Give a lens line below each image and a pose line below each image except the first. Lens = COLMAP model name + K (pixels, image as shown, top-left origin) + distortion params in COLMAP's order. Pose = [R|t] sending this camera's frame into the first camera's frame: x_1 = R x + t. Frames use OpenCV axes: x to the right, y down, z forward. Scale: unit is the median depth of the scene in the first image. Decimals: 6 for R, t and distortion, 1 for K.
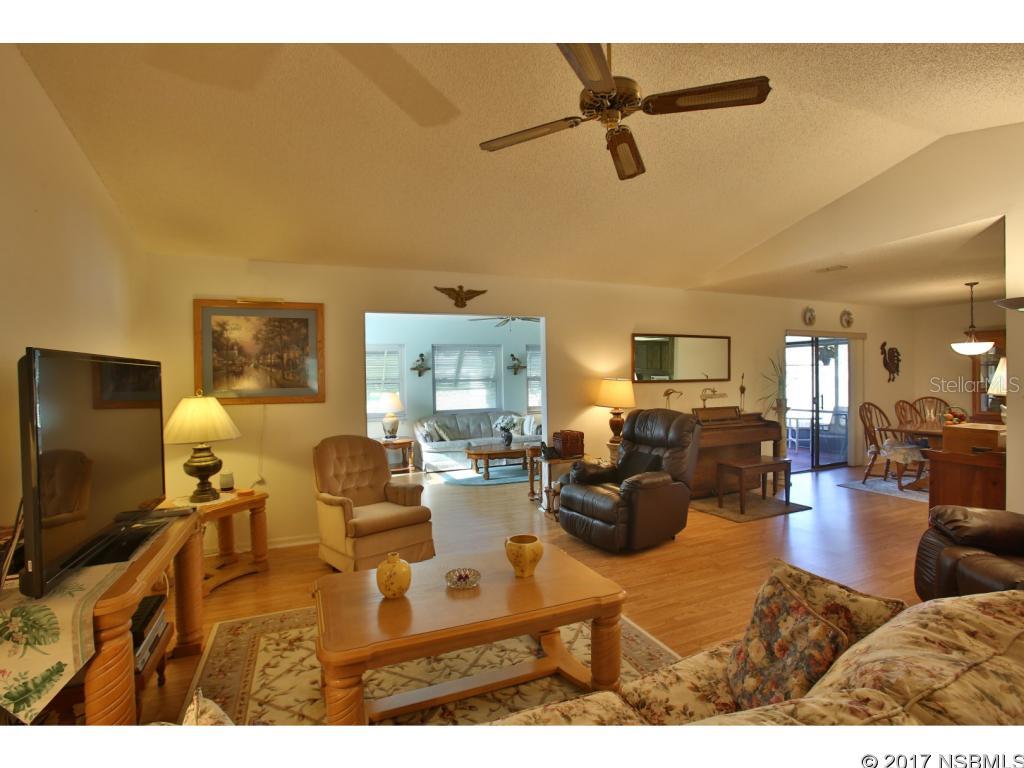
lens RADIAL K [[492.5, 0, 505.2], [0, 492.5, 384.1], [0, 0, 1]] dist [-0.067111, 0.000424]
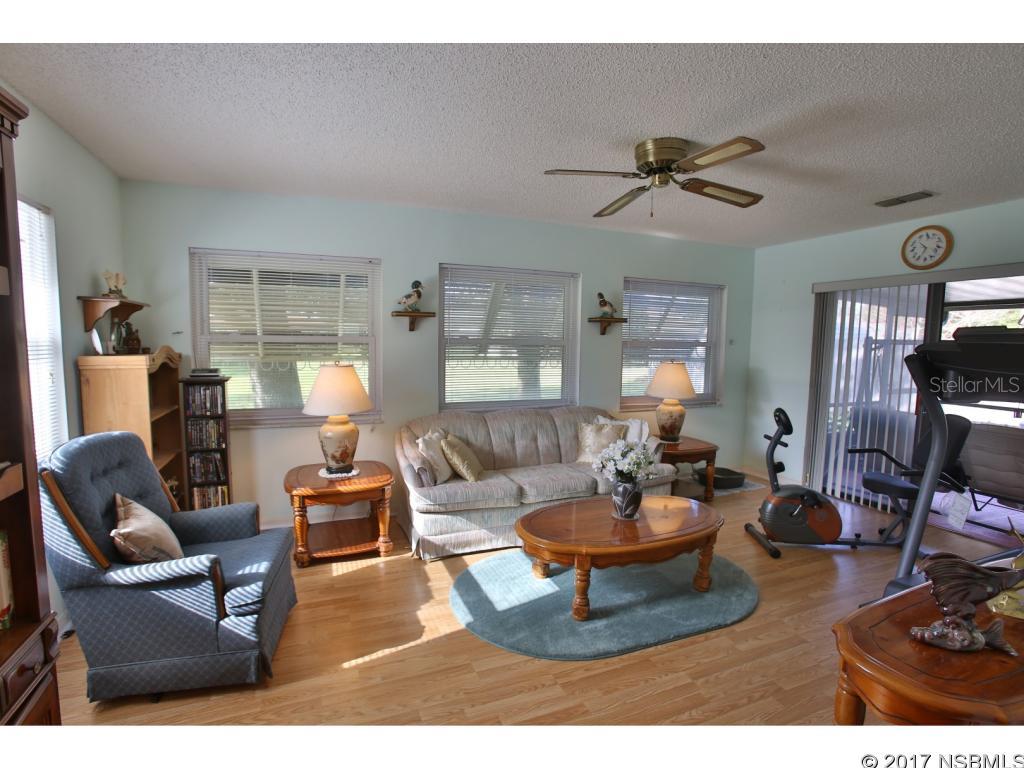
lens RADIAL K [[492.5, 0, 505.2], [0, 492.5, 384.1], [0, 0, 1]] dist [-0.067111, 0.000424]
pose [[0.999288, 0.035367, -0.013136, -0.080766], [-0.034232, 0.996332, 0.078422, -0.005001], [0.015861, -0.077917, 0.996834, 0.555002]]
